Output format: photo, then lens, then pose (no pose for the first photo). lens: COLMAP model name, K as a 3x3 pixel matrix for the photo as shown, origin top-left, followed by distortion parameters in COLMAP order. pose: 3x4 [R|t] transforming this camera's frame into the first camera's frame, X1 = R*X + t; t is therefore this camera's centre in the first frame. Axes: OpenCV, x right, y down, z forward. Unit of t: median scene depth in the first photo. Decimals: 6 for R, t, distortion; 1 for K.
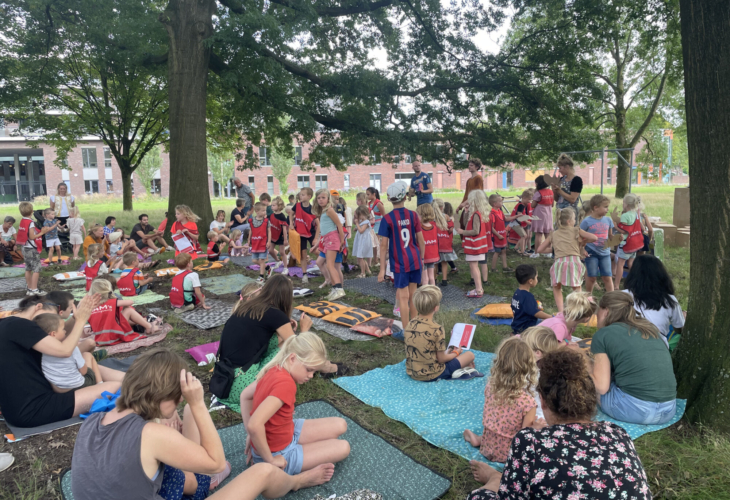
lens RADIAL K [[551.5, 0, 366.3], [0, 551.5, 237.3], [0, 0, 1]] dist [0.068896, -0.083261]
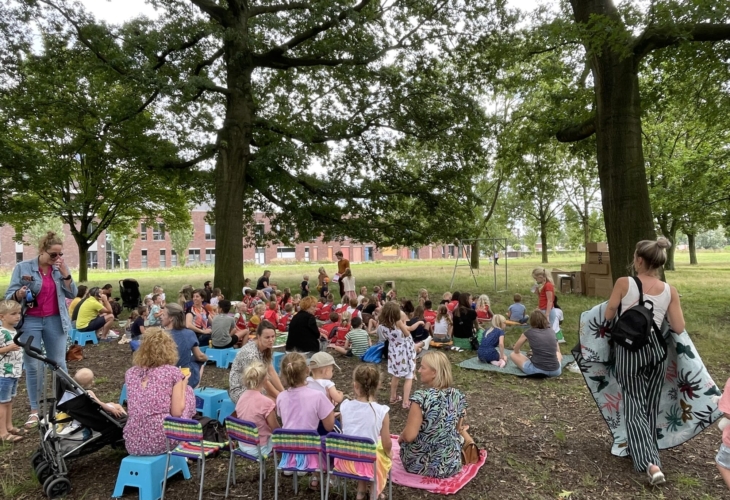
lens RADIAL K [[488.5, 0, 397.9], [0, 488.5, 249.6], [0, 0, 1]] dist [0.056879, 0.001381]
pose [[0.942594, 0.007028, 0.333868, -0.236701], [0.029885, 0.993992, -0.105296, 0.013779], [-0.332602, 0.109229, 0.936720, -0.187342]]
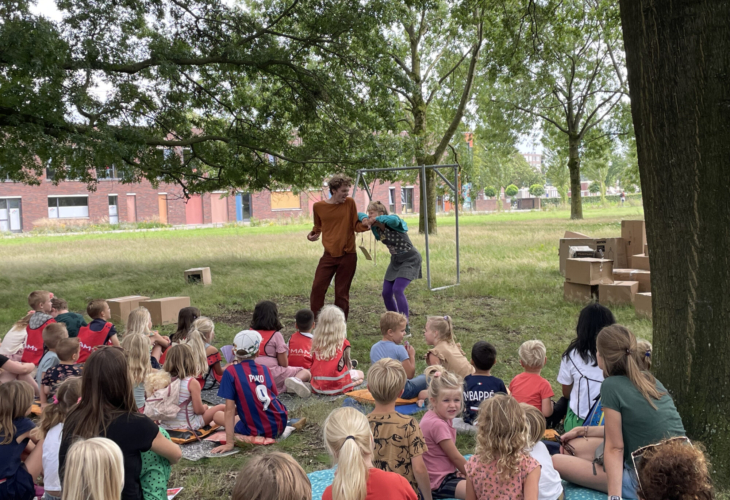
lens RADIAL K [[922.5, 0, 377.7], [0, 922.5, 251.5], [0, 0, 1]] dist [0.073174, -0.010646]
pose [[0.918958, -0.030786, 0.393152, -0.063908], [0.052564, 0.997615, -0.044744, -0.000180], [-0.390836, 0.061783, 0.918384, -0.027335]]
